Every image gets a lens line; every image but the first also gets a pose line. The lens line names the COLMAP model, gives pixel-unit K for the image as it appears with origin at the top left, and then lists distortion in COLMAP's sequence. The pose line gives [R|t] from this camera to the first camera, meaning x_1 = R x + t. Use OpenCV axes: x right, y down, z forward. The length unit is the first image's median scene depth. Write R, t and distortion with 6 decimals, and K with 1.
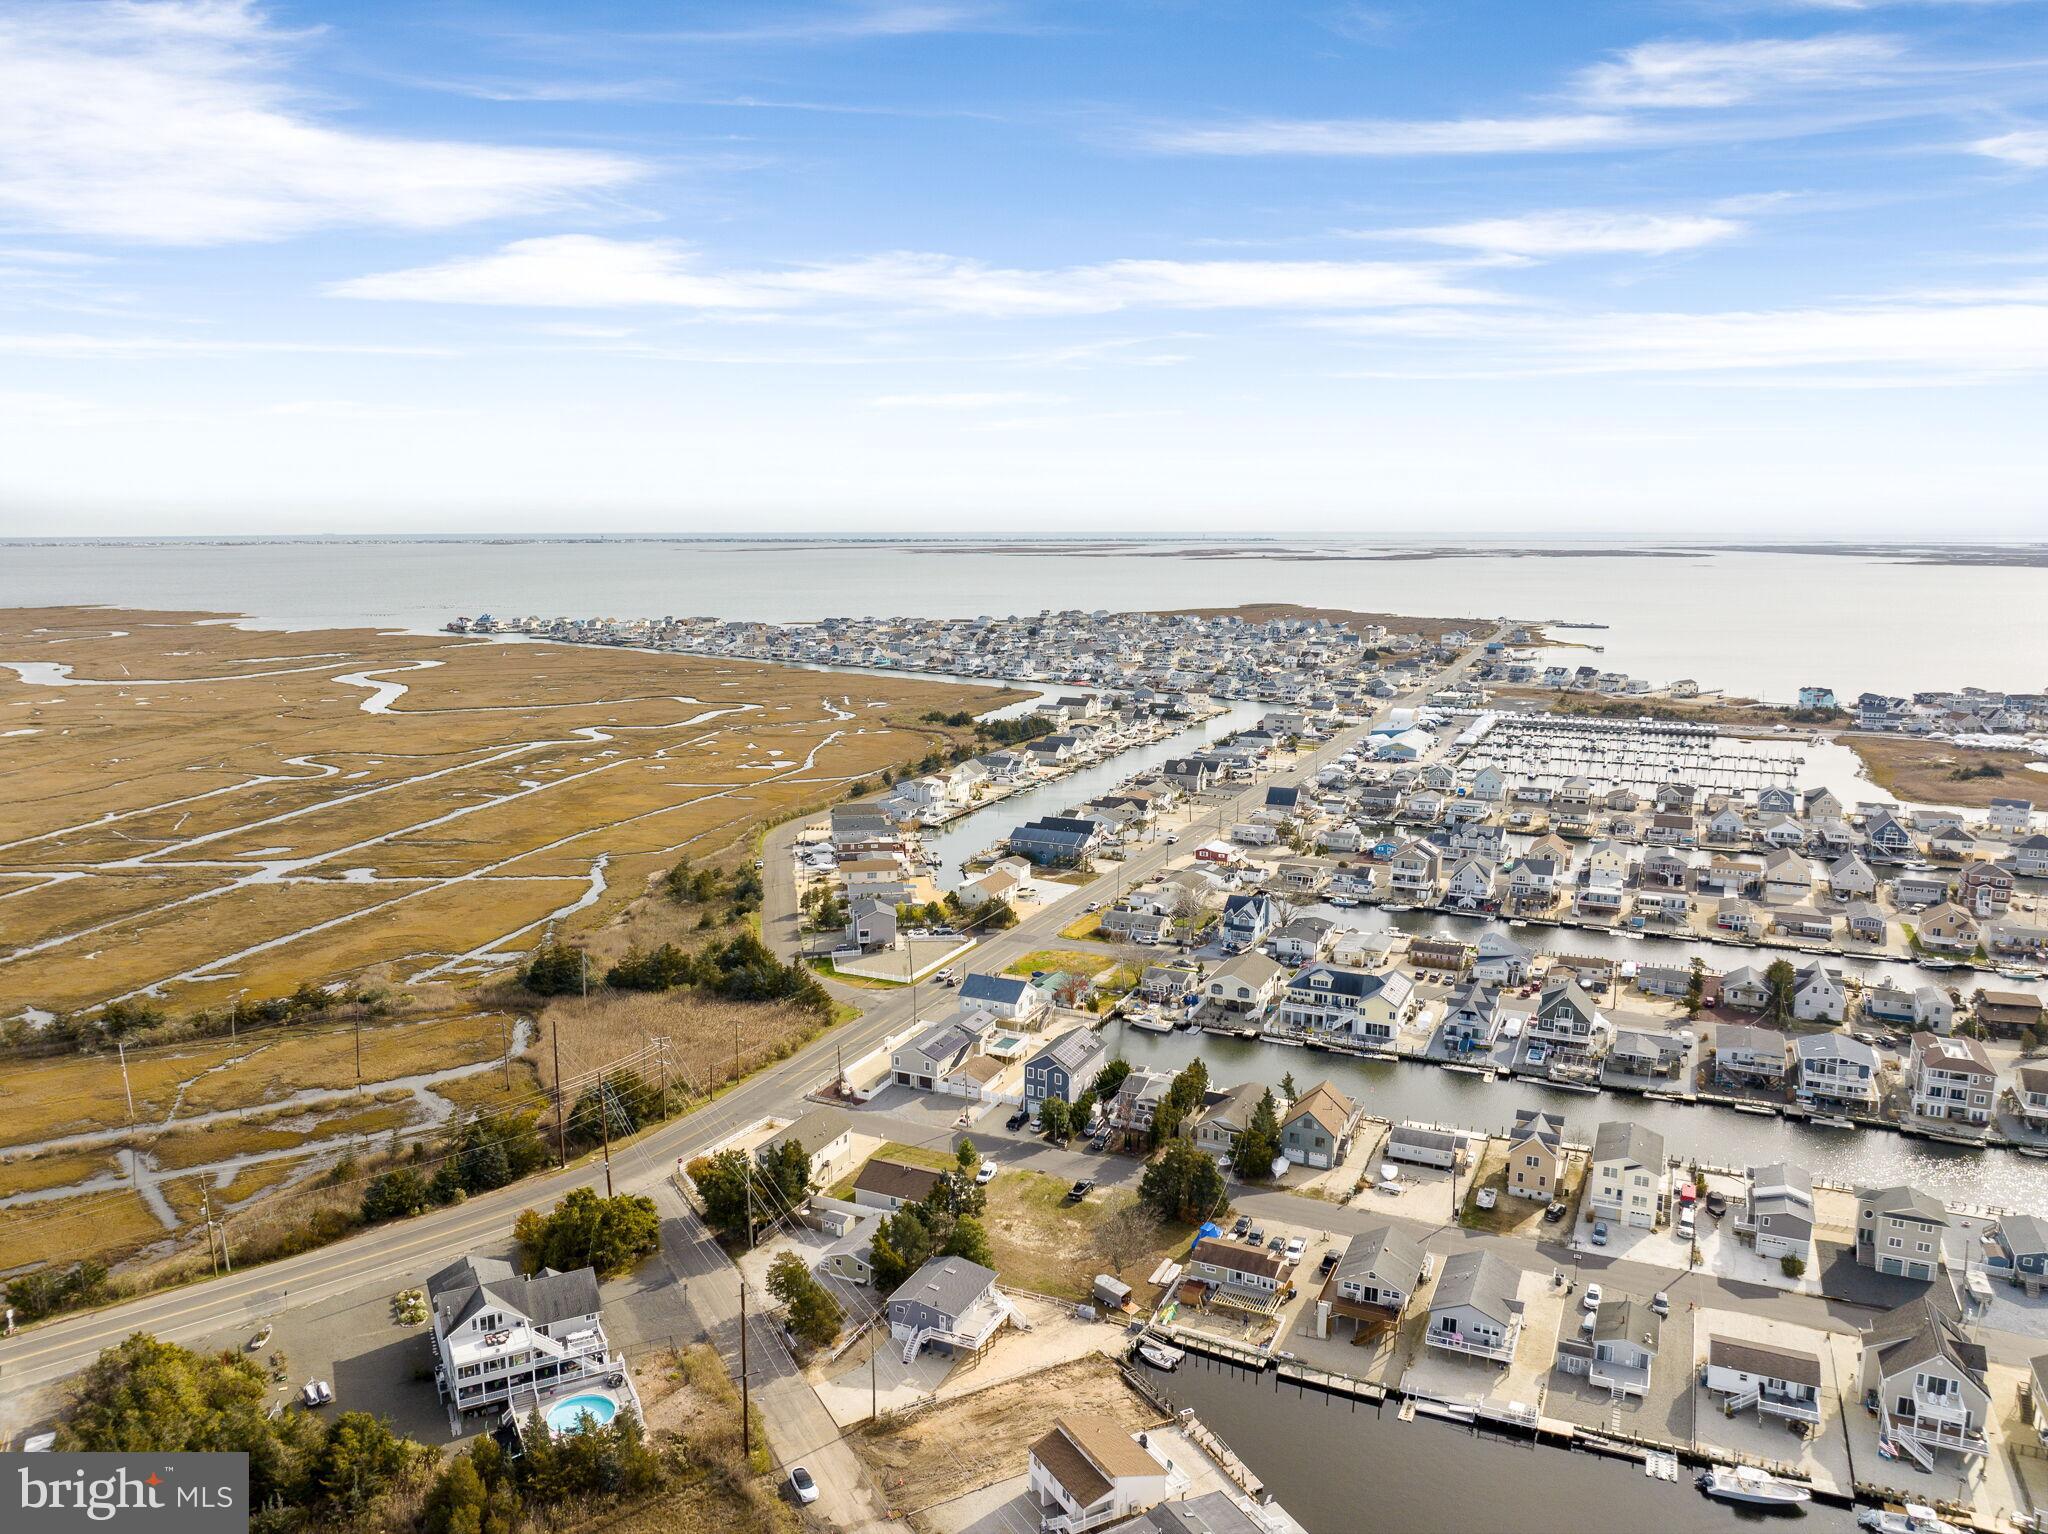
lens RADIAL K [[1453.5, 0, 1013.1], [0, 1453.5, 687.4], [0, 0, 1]] dist [-0.026211, -0.029604]
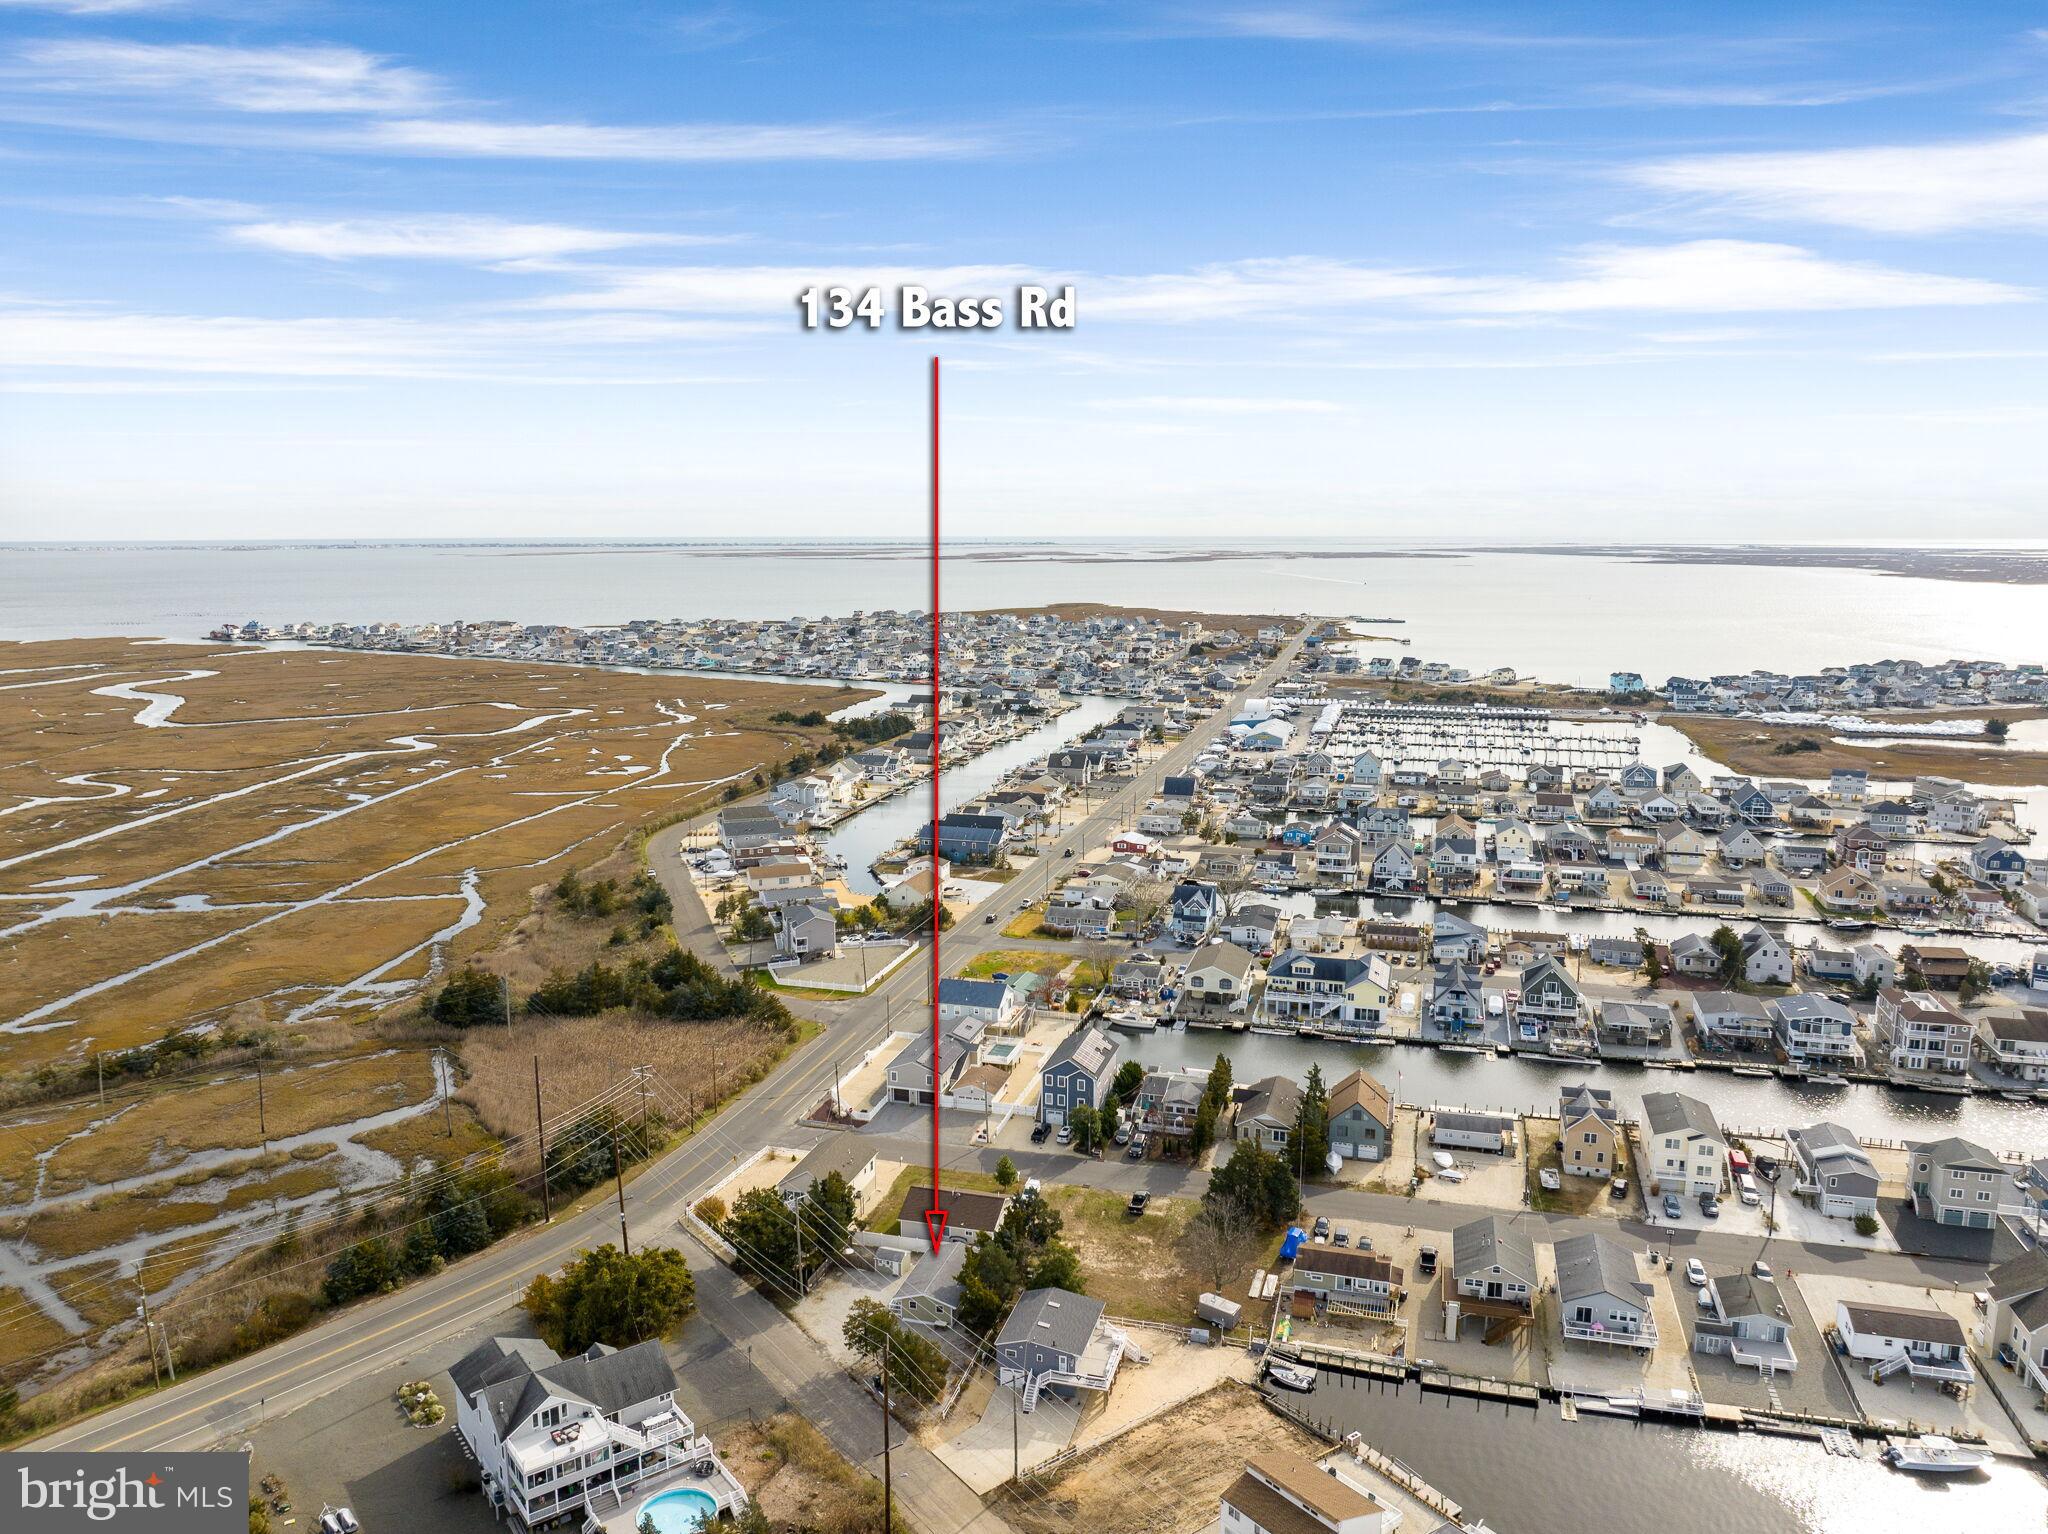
lens RADIAL K [[1450.6, 0, 1033.0], [0, 1450.6, 697.1], [0, 0, 1]] dist [-0.038264, -0.005025]
pose [[0.986103, -0.018634, 0.165086, -0.127592], [0.018056, 0.999824, 0.004999, 0.013527], [-0.165150, -0.001949, 0.986267, 0.076685]]
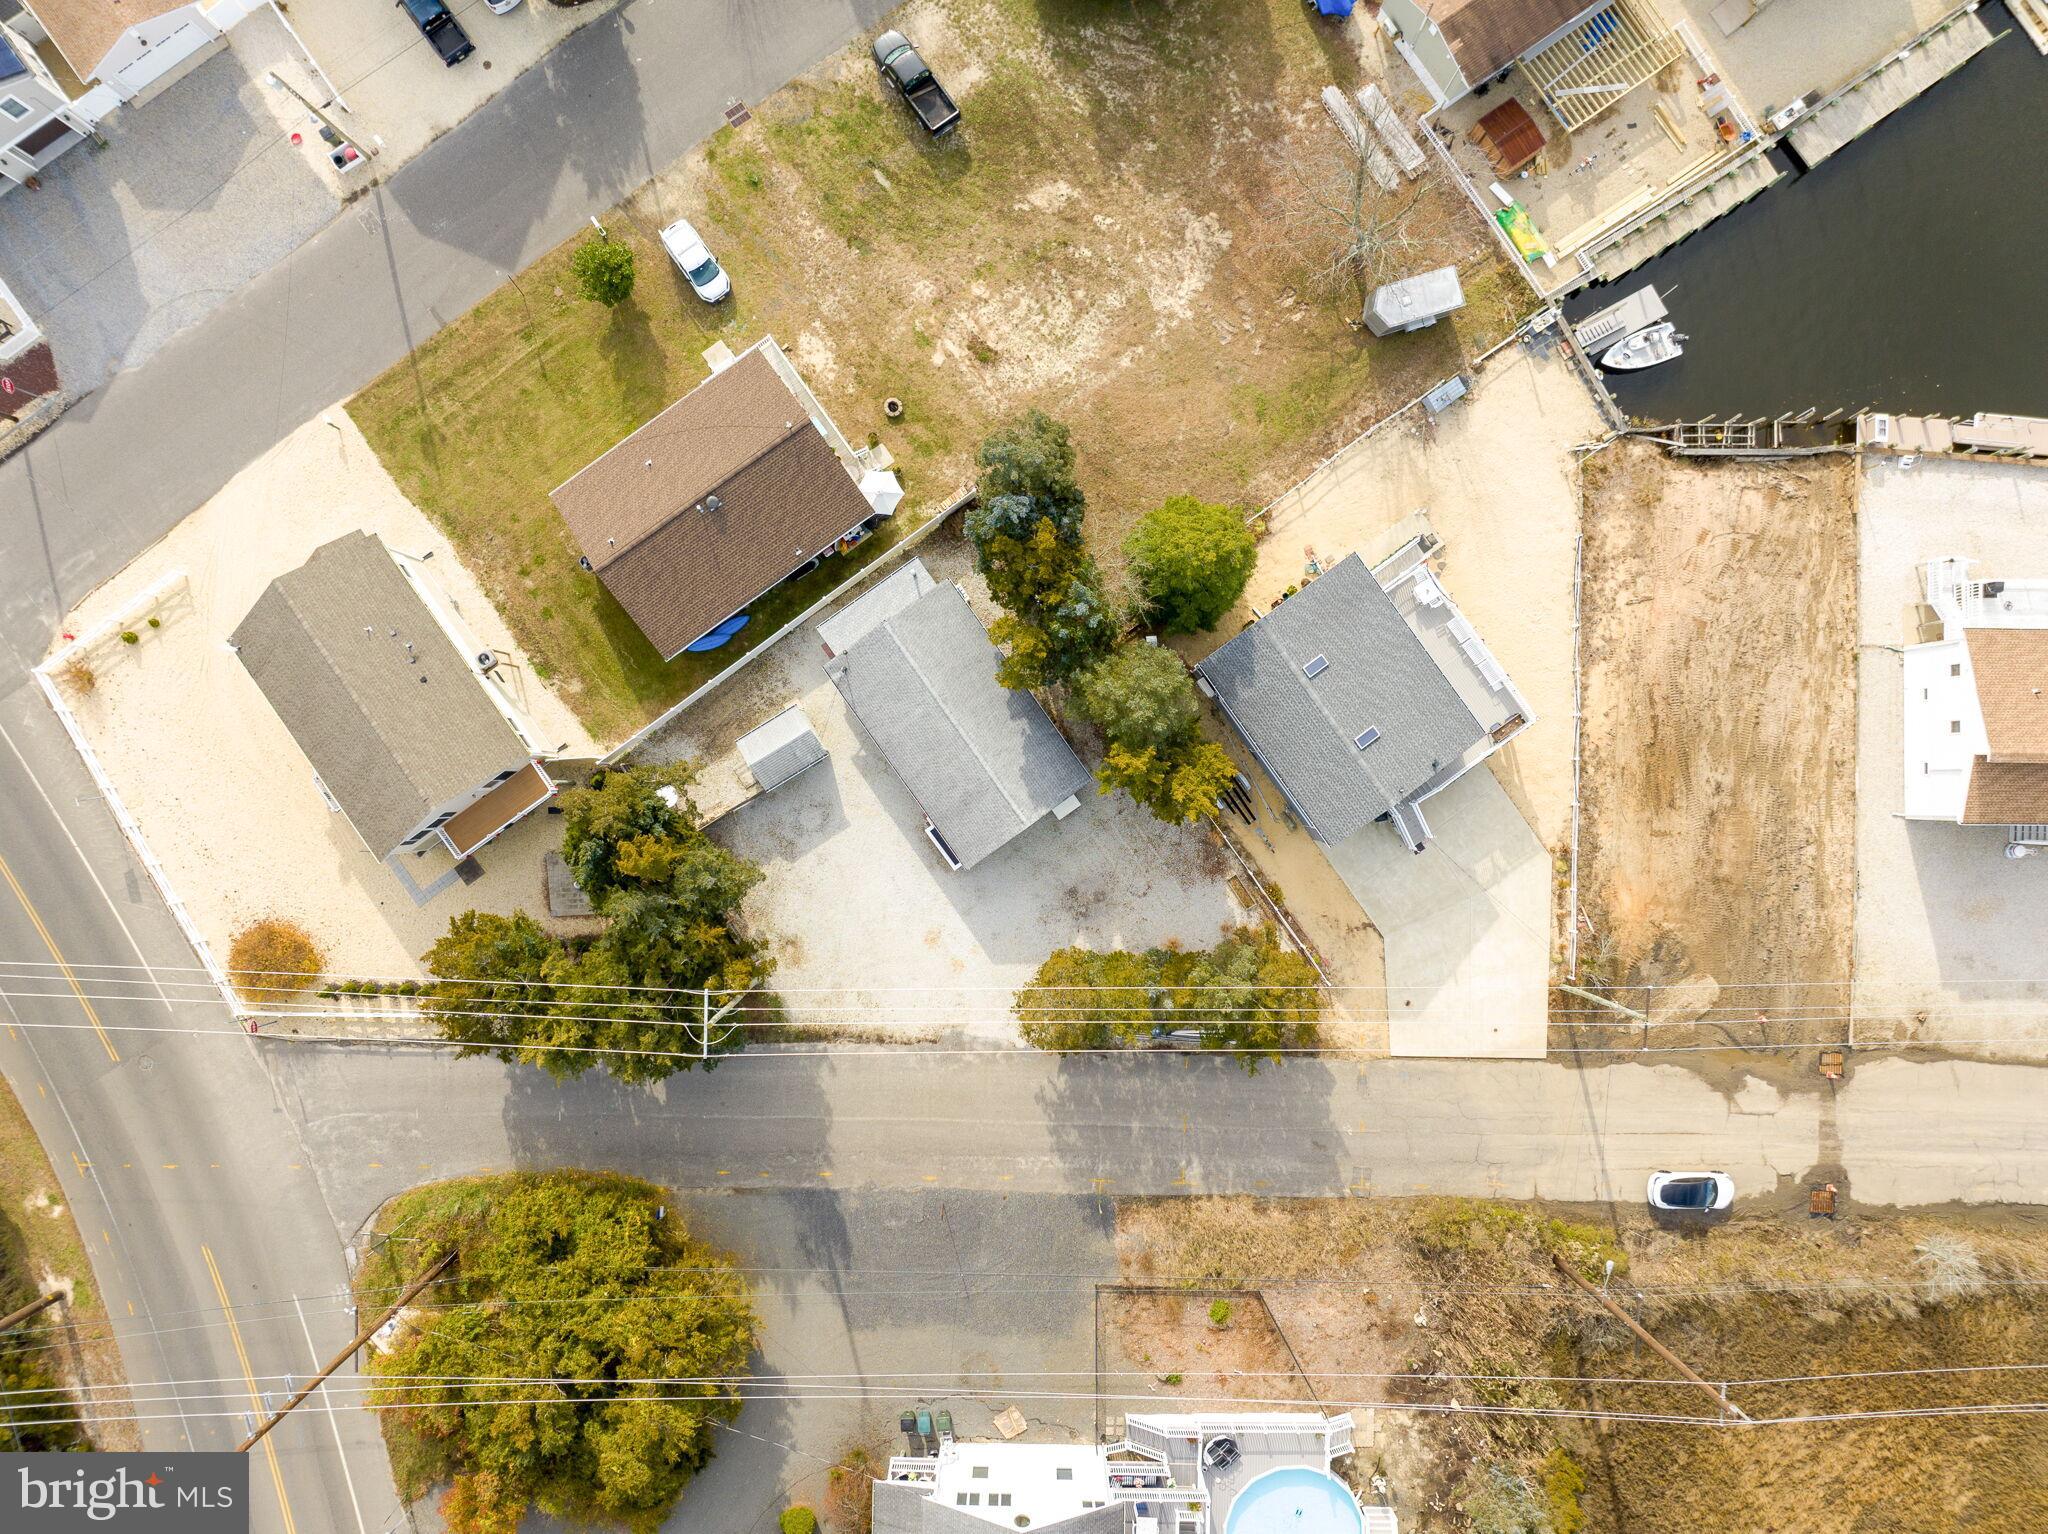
lens RADIAL K [[1450.6, 0, 1033.0], [0, 1450.6, 697.1], [0, 0, 1]] dist [-0.038264, -0.005025]
pose [[0.485262, -0.874053, 0.023469, -0.062610], [0.094272, 0.078986, 0.992408, 0.001728], [-0.869272, -0.479366, 0.120728, 0.656412]]
